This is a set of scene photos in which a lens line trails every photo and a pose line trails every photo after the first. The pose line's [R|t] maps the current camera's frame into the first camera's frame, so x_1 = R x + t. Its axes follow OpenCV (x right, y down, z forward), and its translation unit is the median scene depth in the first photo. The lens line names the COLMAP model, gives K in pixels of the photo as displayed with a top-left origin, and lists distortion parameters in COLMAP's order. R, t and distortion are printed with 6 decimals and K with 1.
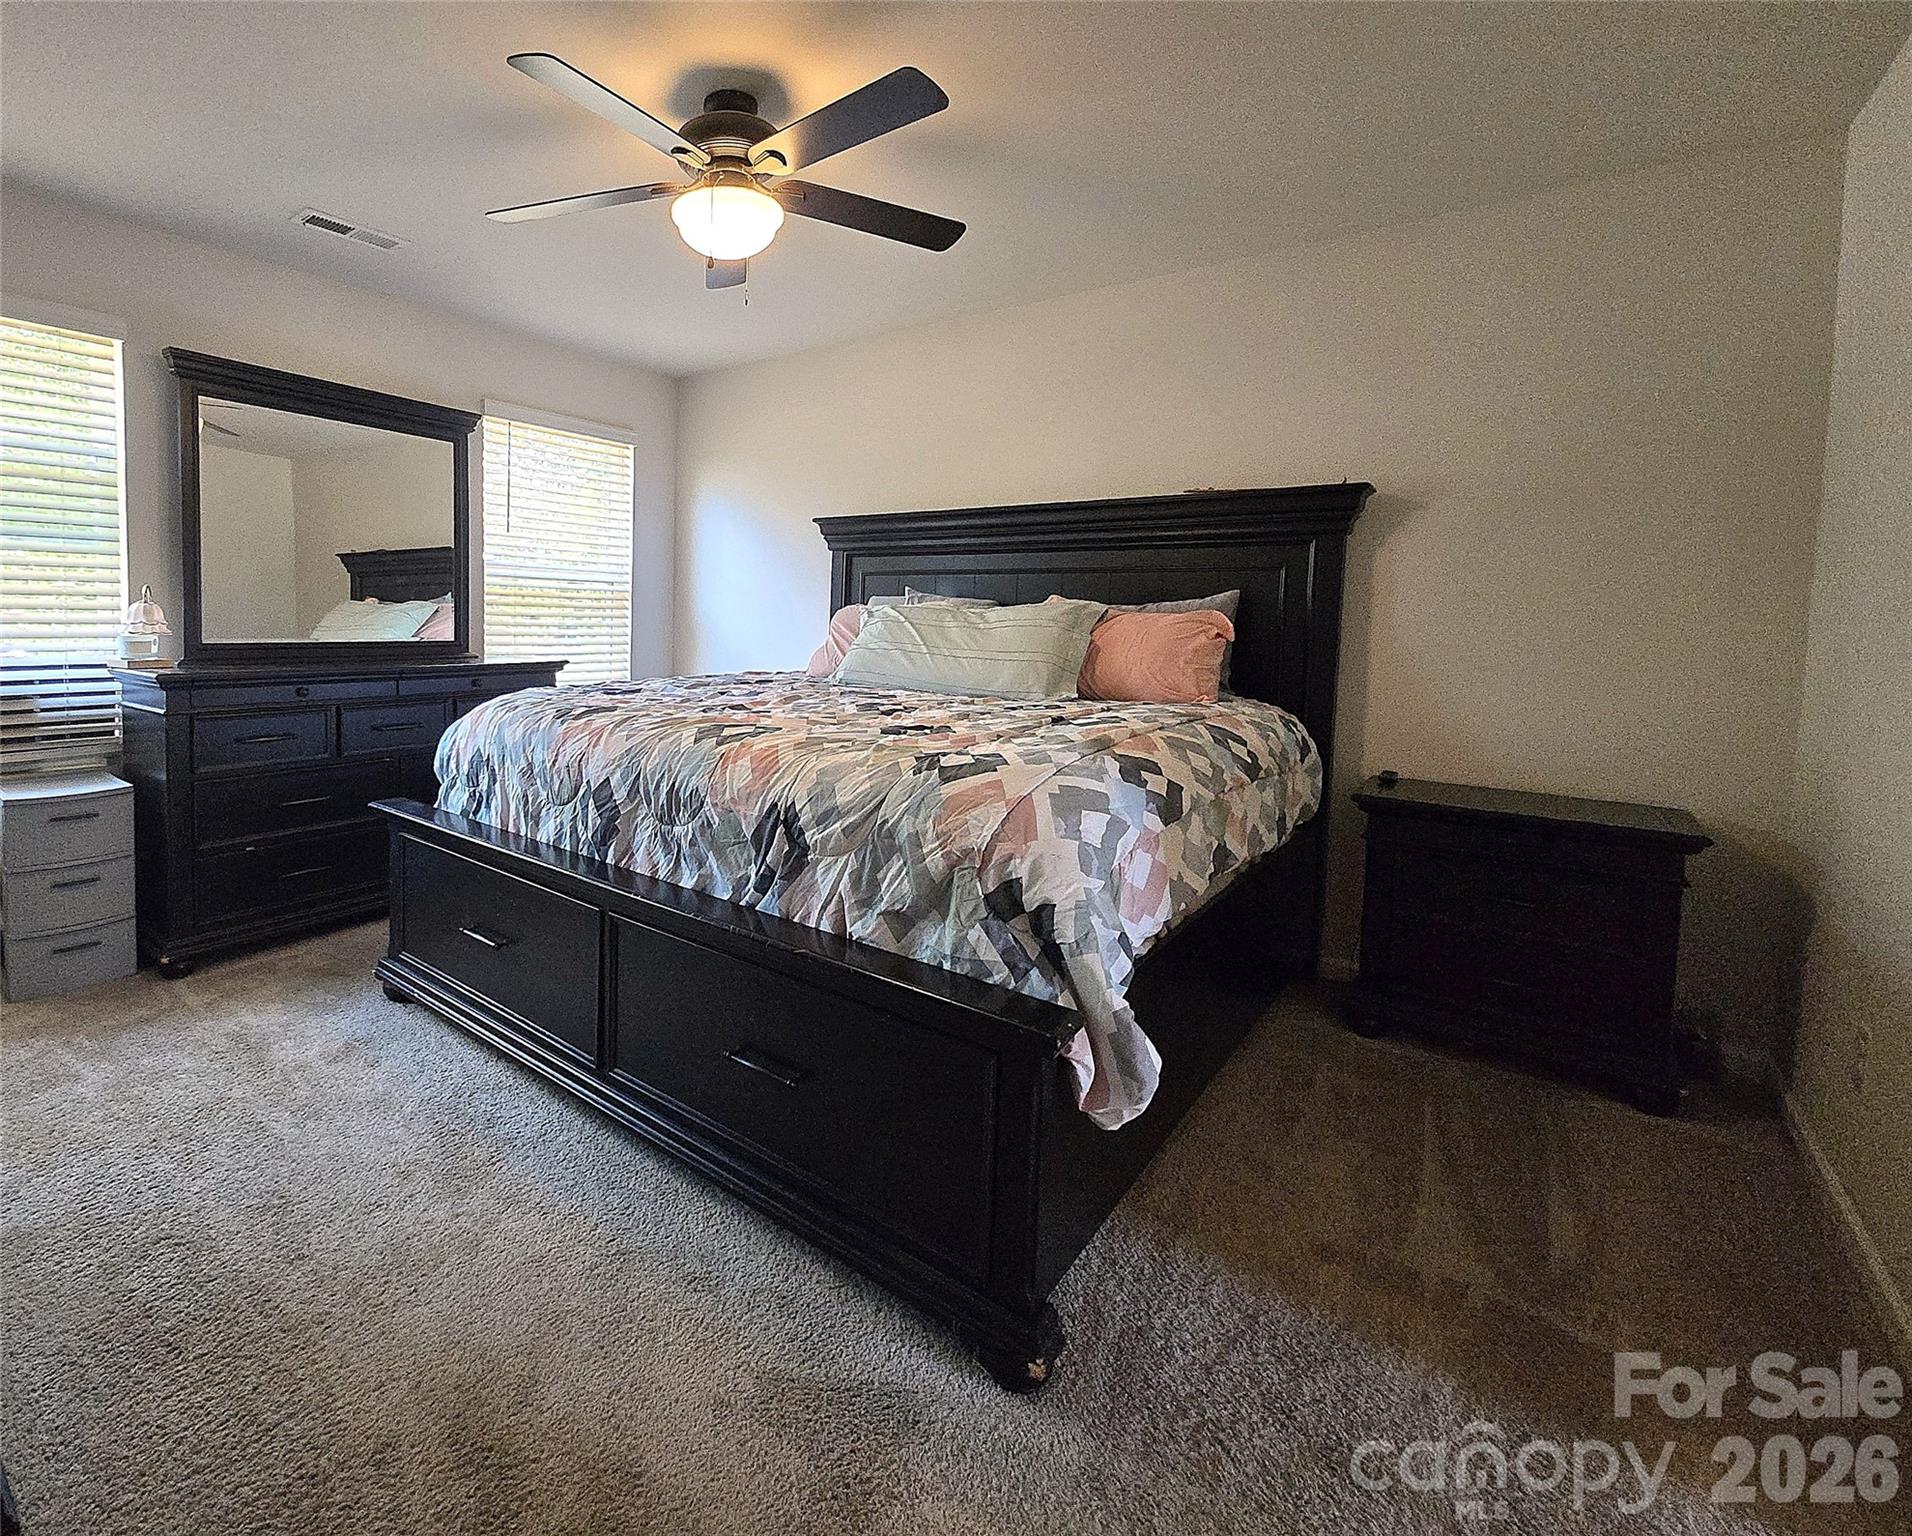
lens RADIAL K [[782.5, 0, 774.5], [0, 782.5, 635.2], [0, 0, 1]] dist [0.001400, -0.001023]
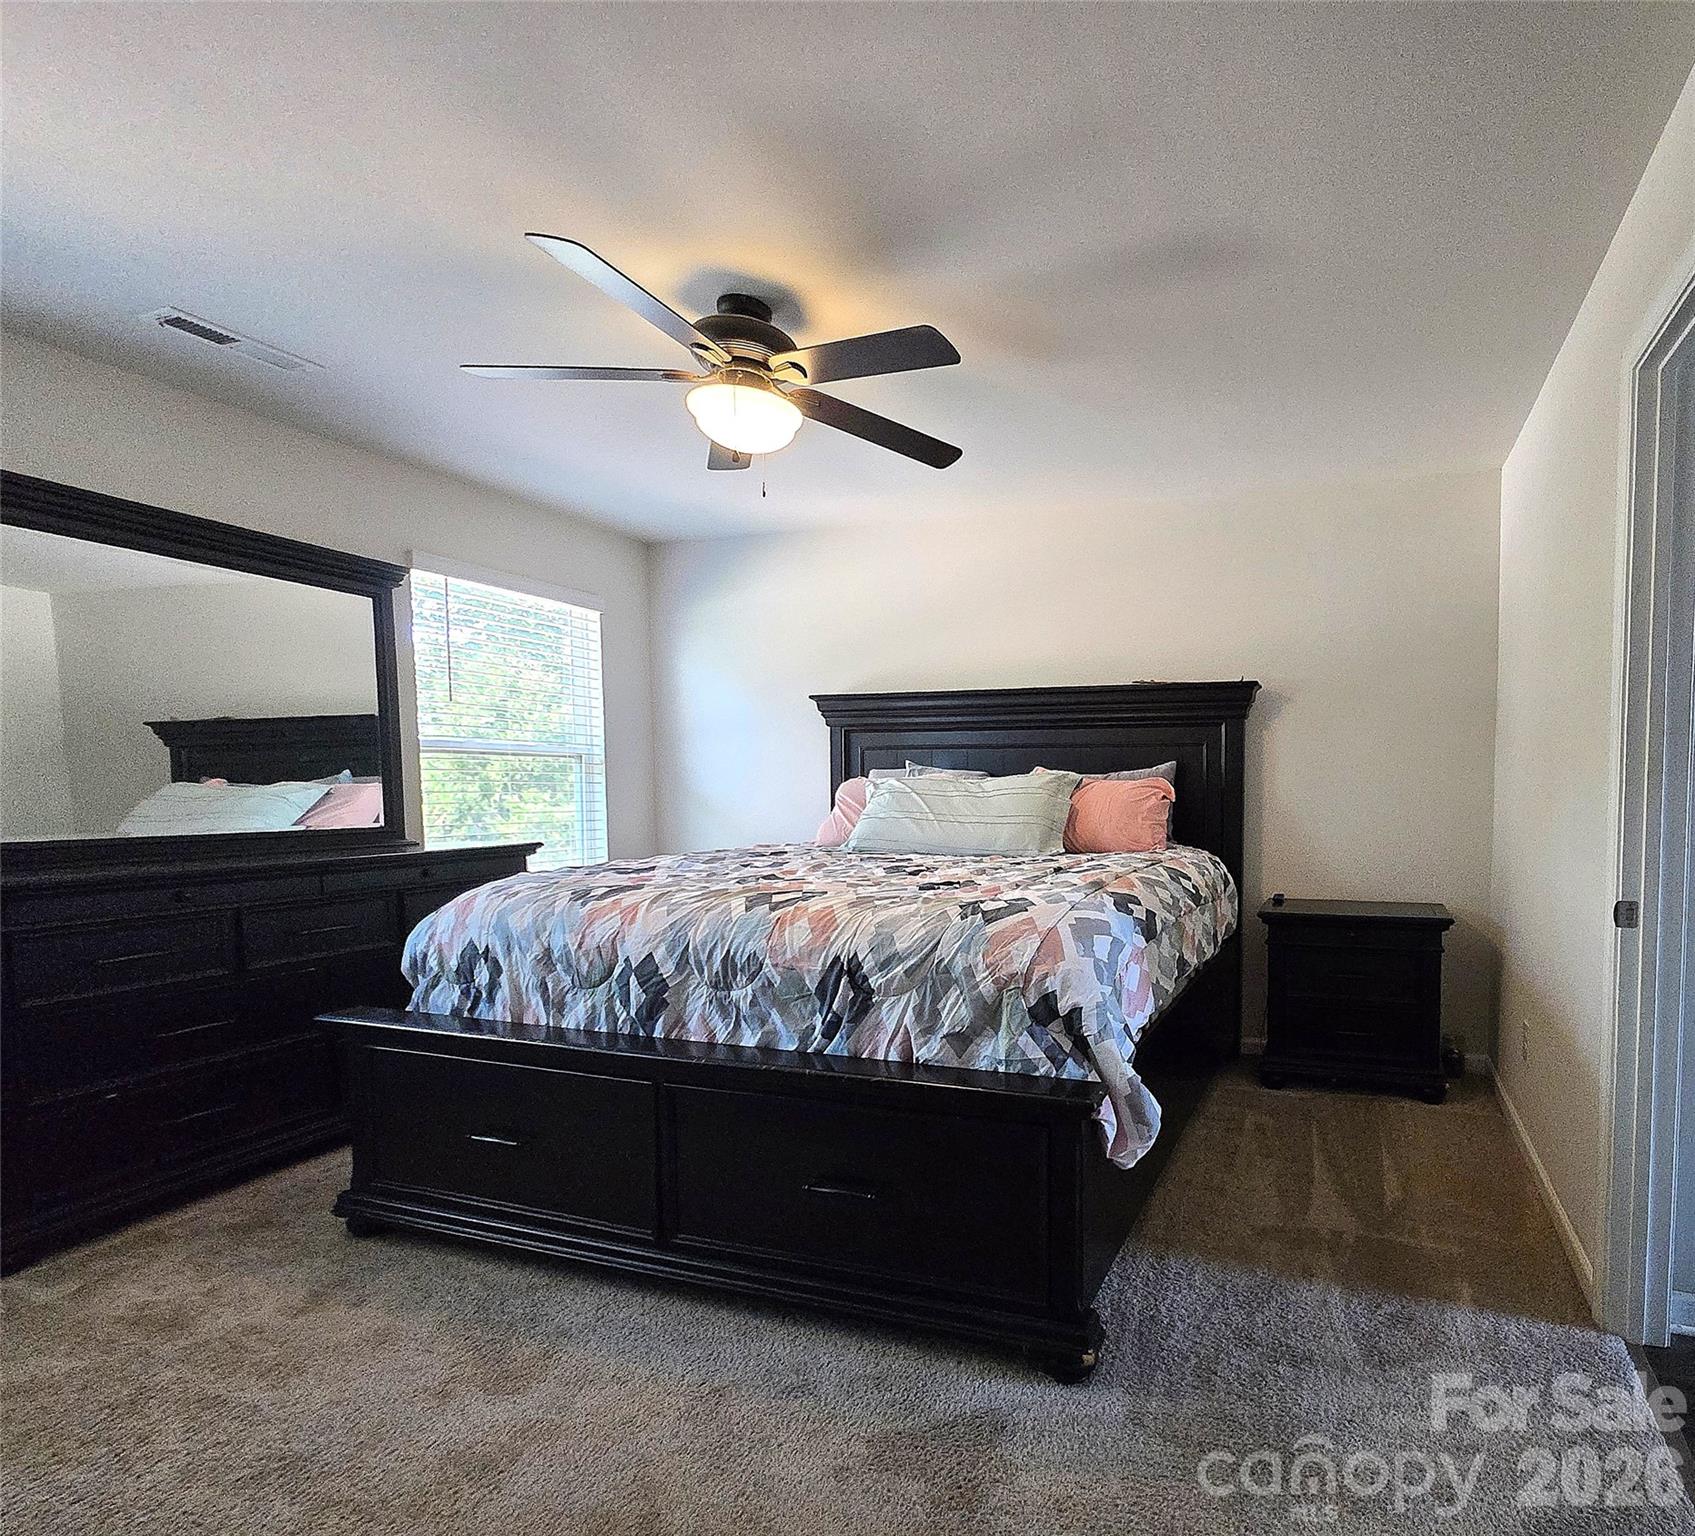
lens RADIAL K [[1141.4, 0, 848.7], [0, 1141.4, 774.1], [0, 0, 1]] dist [-0.000368, -0.003472]
pose [[0.935082, -0.017686, 0.353990, -0.567084], [0.029475, 0.999175, -0.027940, -0.000832], [-0.353203, 0.036560, 0.934832, -0.552197]]
